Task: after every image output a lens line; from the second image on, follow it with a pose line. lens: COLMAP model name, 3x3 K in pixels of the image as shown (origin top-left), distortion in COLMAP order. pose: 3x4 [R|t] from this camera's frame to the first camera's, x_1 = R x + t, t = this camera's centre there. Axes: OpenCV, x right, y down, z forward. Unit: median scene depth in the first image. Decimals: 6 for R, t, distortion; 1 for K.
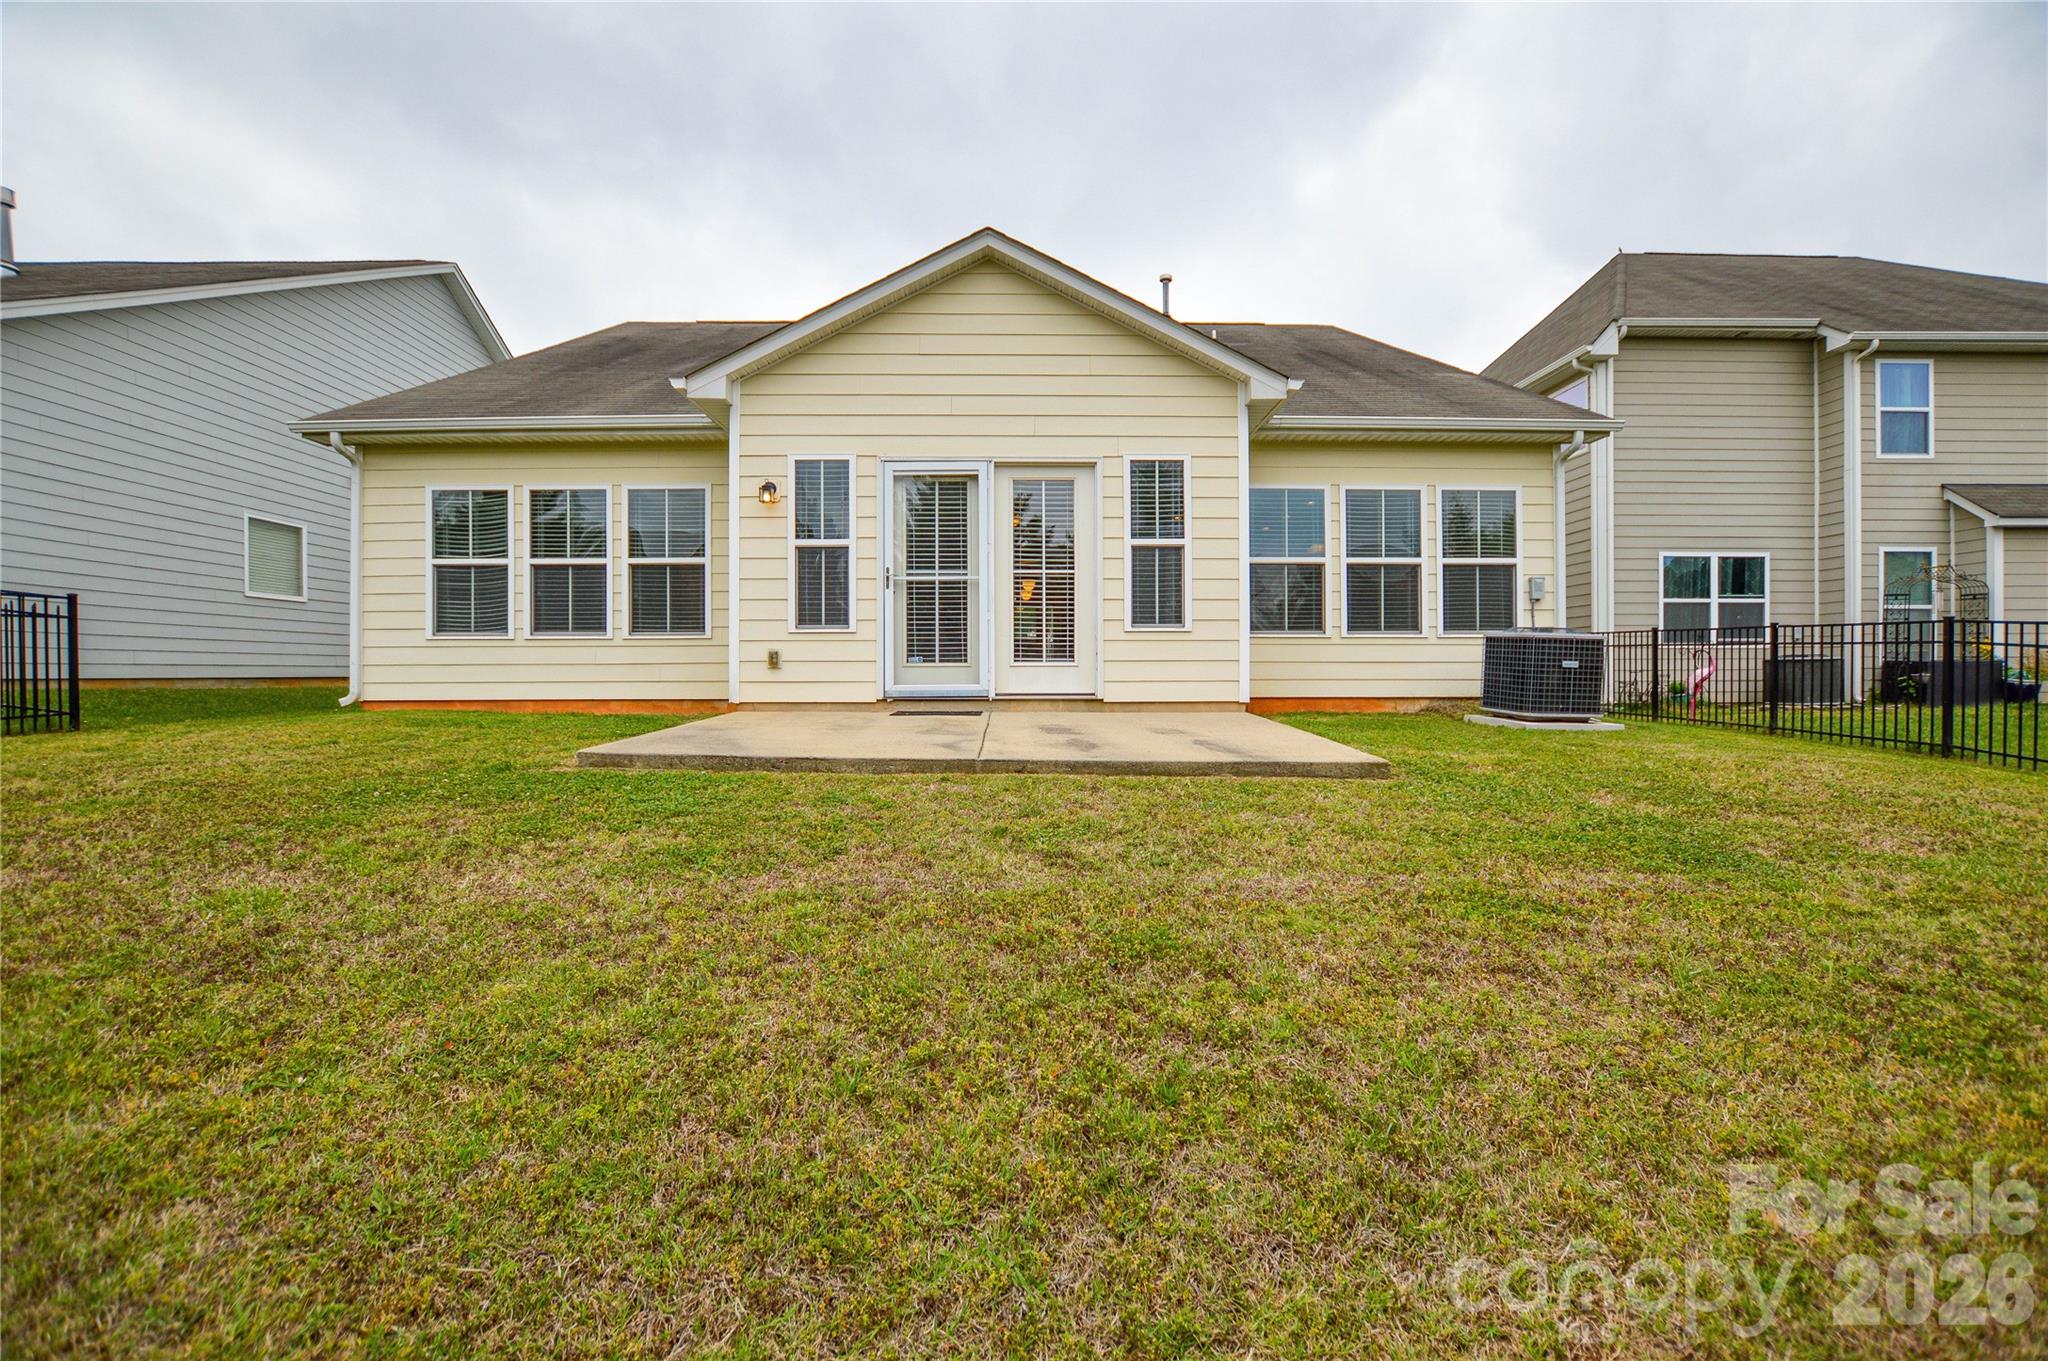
lens RADIAL K [[865.2, 0, 1032.5], [0, 865.2, 676.8], [0, 0, 1]] dist [-0.026579, 0.000317]
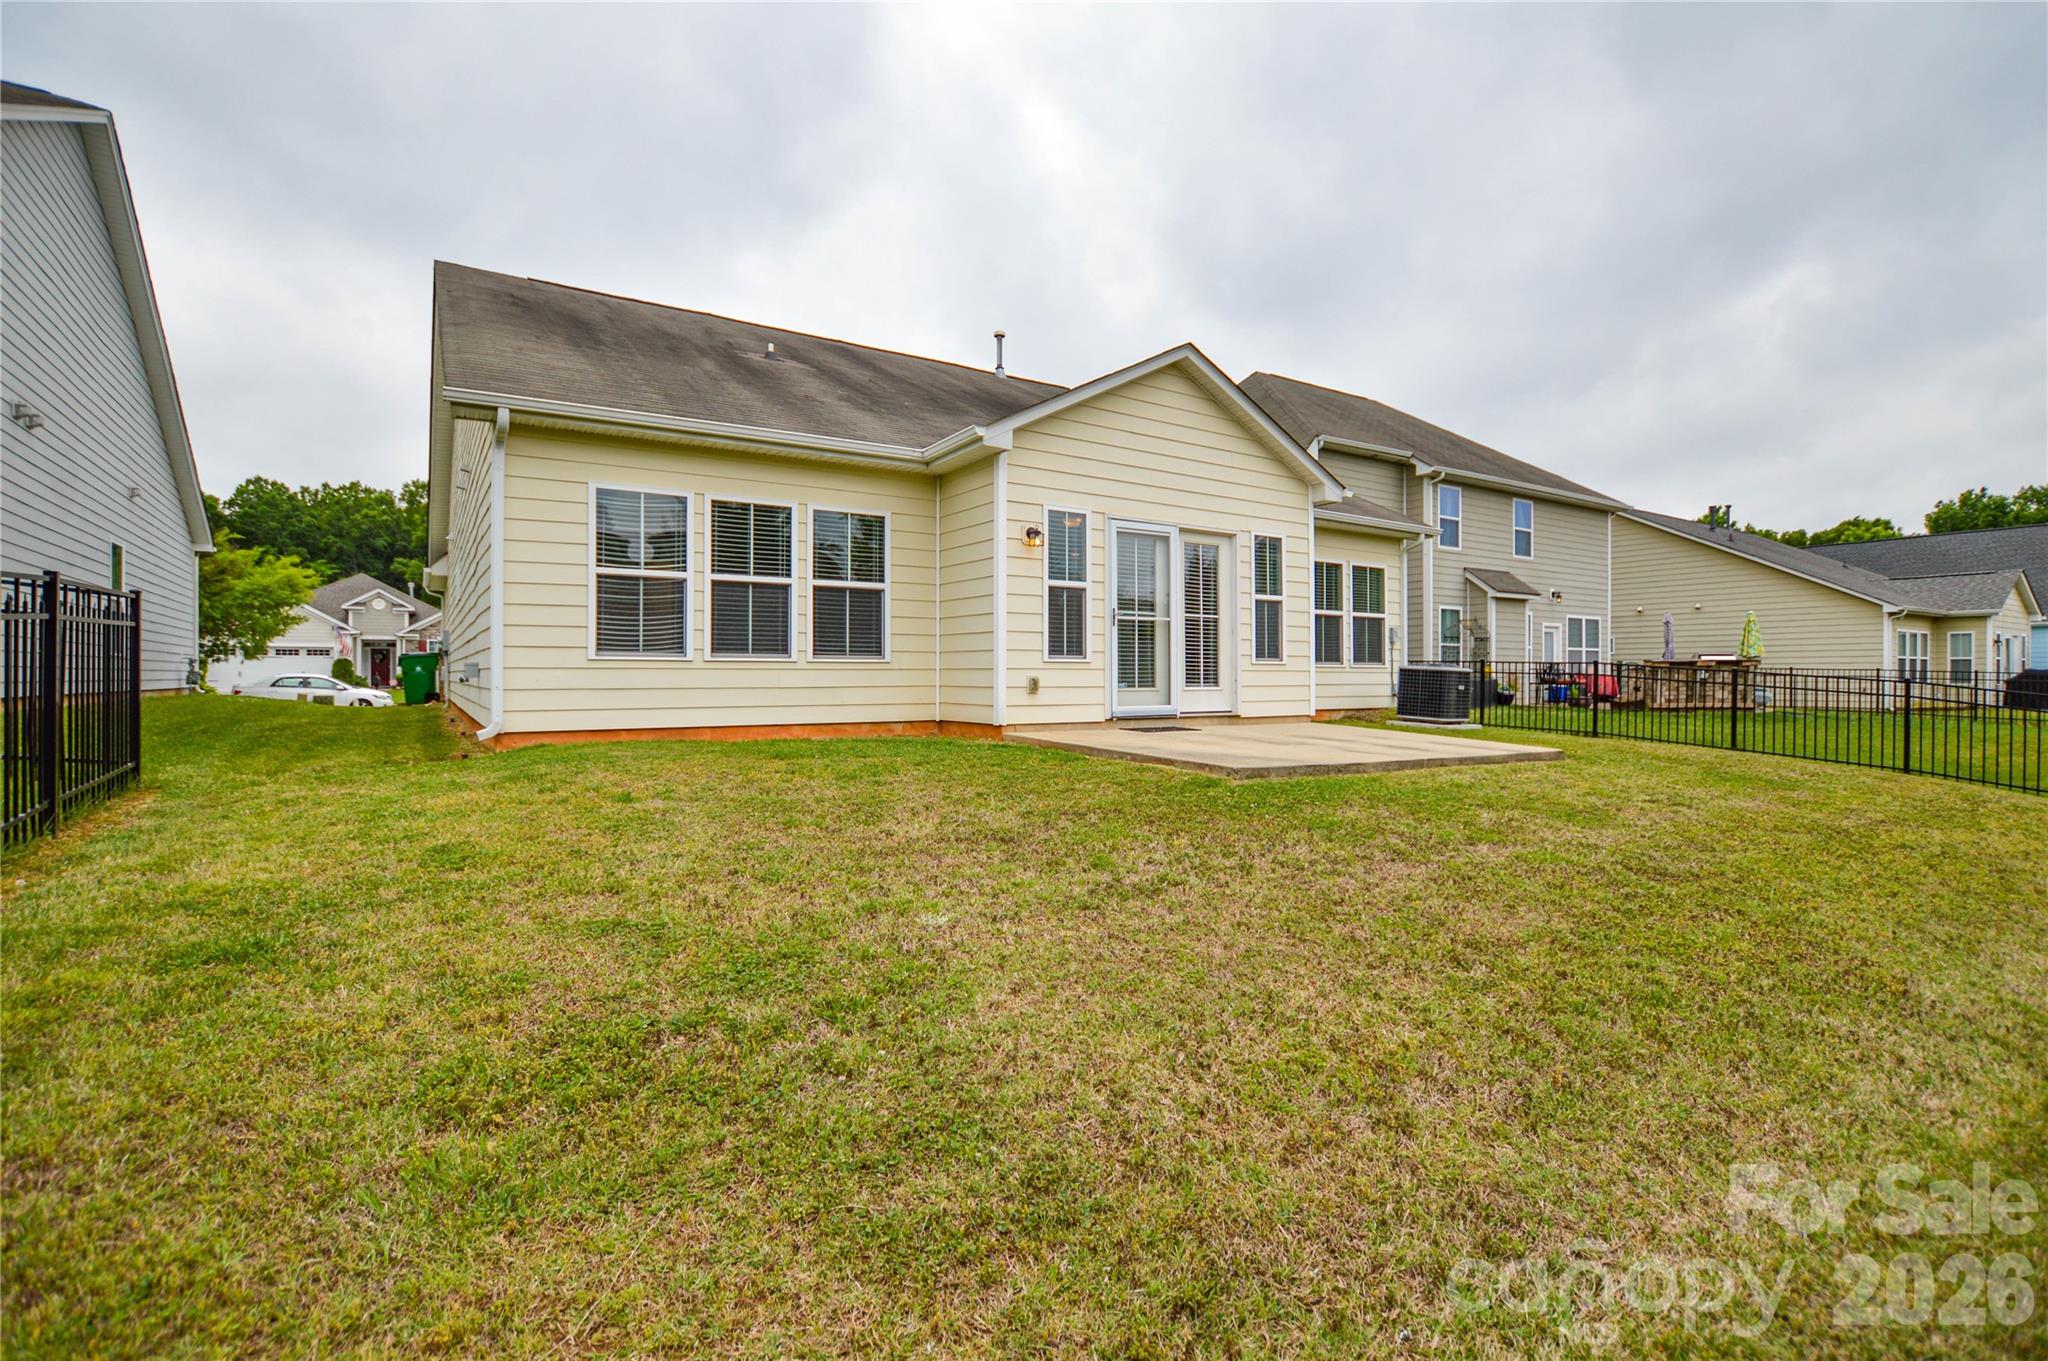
lens RADIAL K [[865.2, 0, 1032.5], [0, 865.2, 676.8], [0, 0, 1]] dist [-0.026579, 0.000317]
pose [[0.863547, 0.004025, 0.504251, -0.765023], [-0.000297, 0.999972, -0.007475, -0.020155], [-0.504267, 0.006305, 0.863525, 0.023847]]
